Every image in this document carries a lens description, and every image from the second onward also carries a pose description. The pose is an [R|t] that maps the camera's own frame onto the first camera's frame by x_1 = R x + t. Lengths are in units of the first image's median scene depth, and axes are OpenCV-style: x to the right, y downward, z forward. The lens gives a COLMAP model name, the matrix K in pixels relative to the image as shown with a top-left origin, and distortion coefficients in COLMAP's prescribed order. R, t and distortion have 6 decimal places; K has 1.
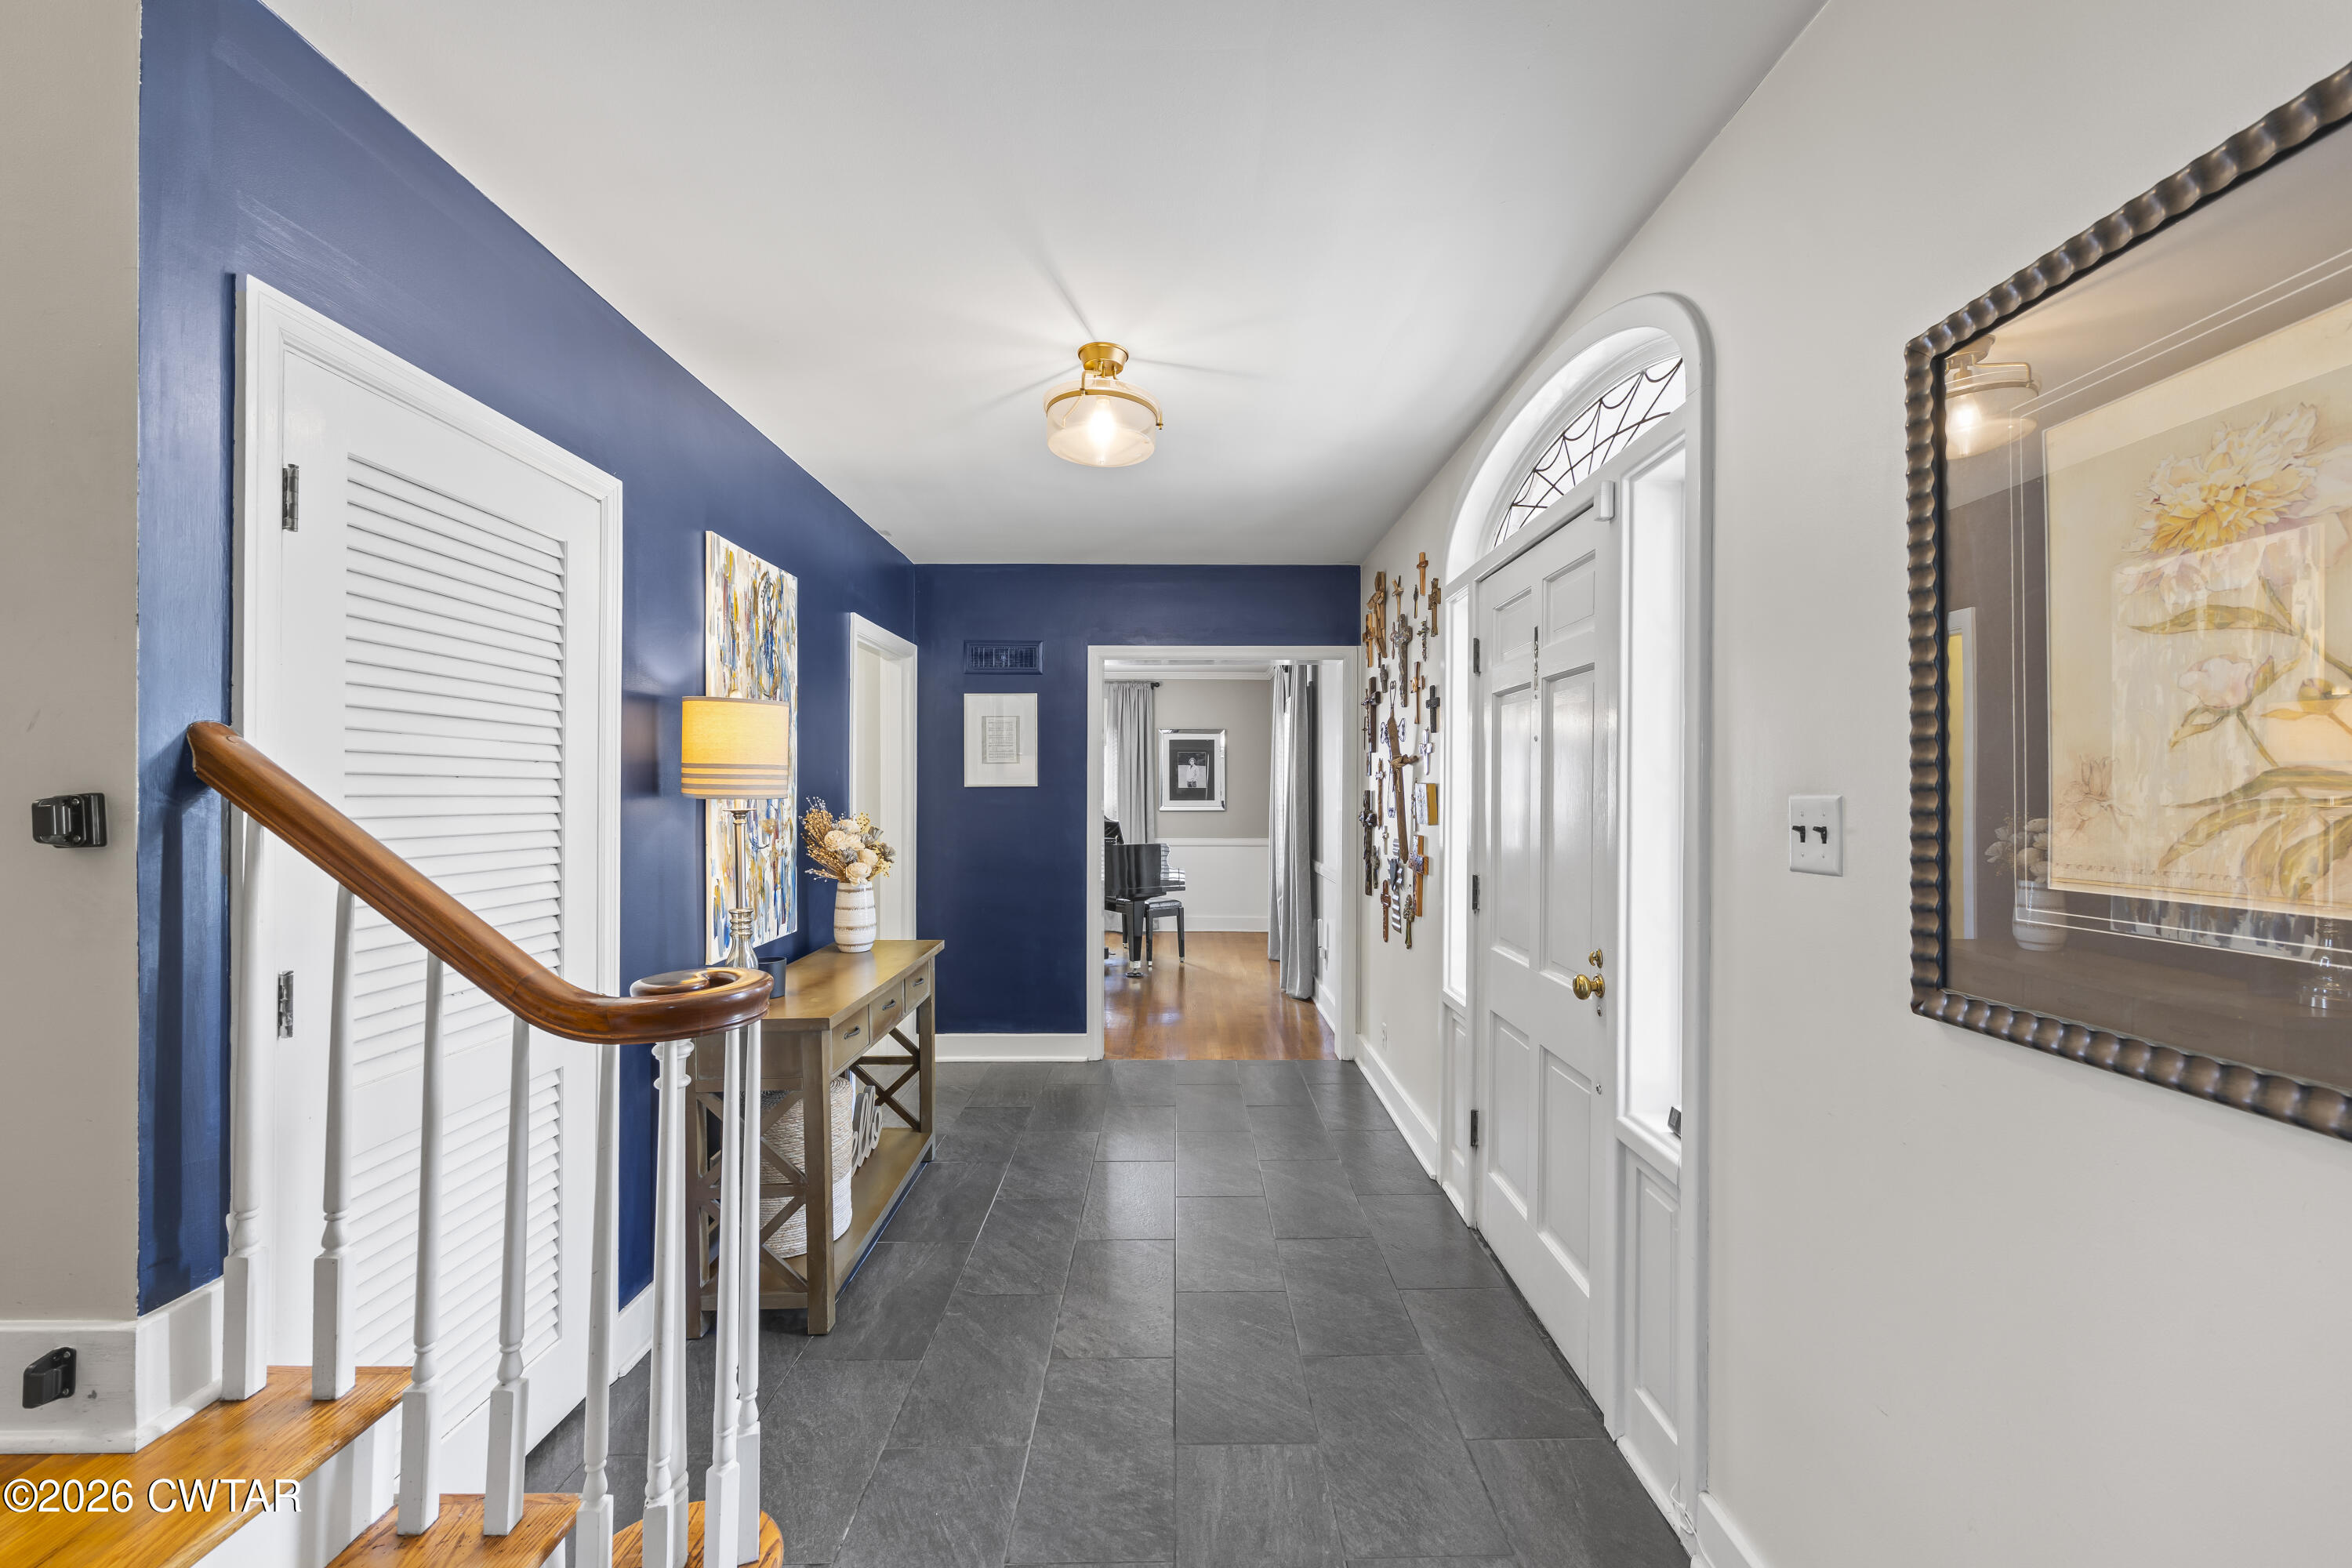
lens RADIAL K [[952.5, 0, 1179.2], [0, 952.5, 787.0], [0, 0, 1]] dist [0.000268, 0.000001]
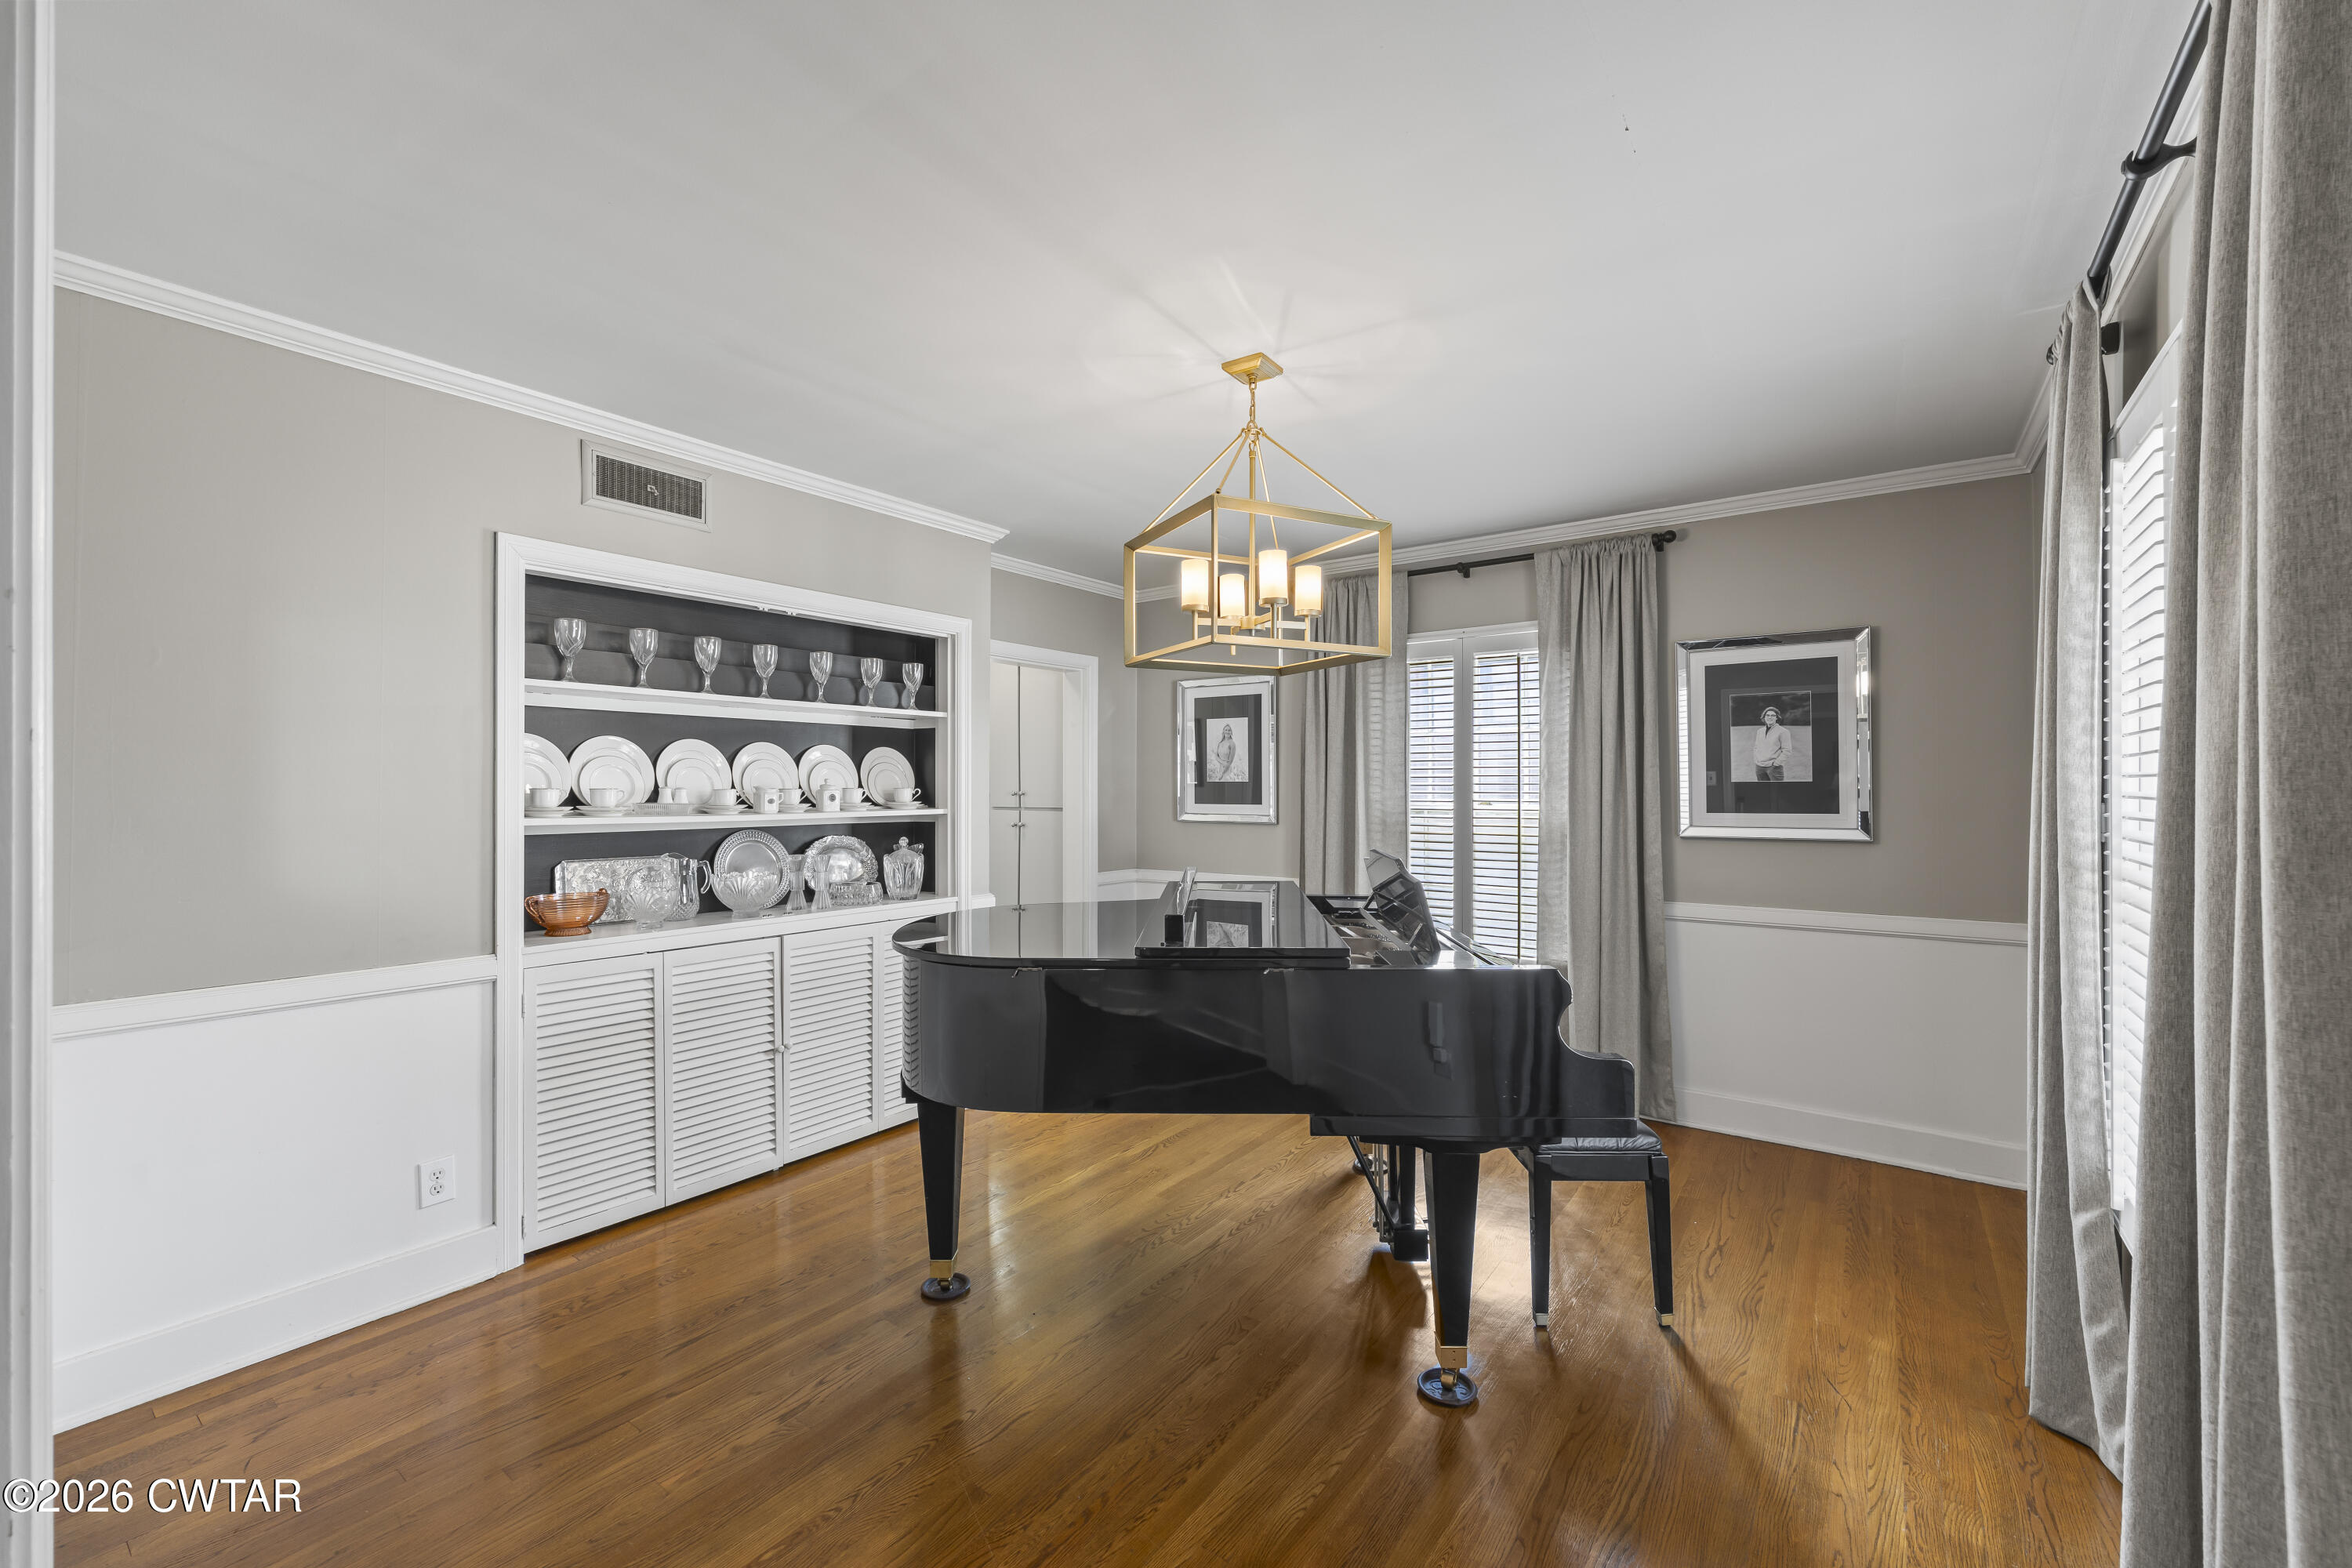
lens RADIAL K [[952.5, 0, 1173.3], [0, 952.5, 793.3], [0, 0, 1]] dist [0.000268, 0.000001]
pose [[0.804439, -0.005855, -0.594007, 0.049663], [0.011676, 0.999914, 0.005956, 0.000531], [0.593921, -0.011727, 0.804438, 0.526414]]
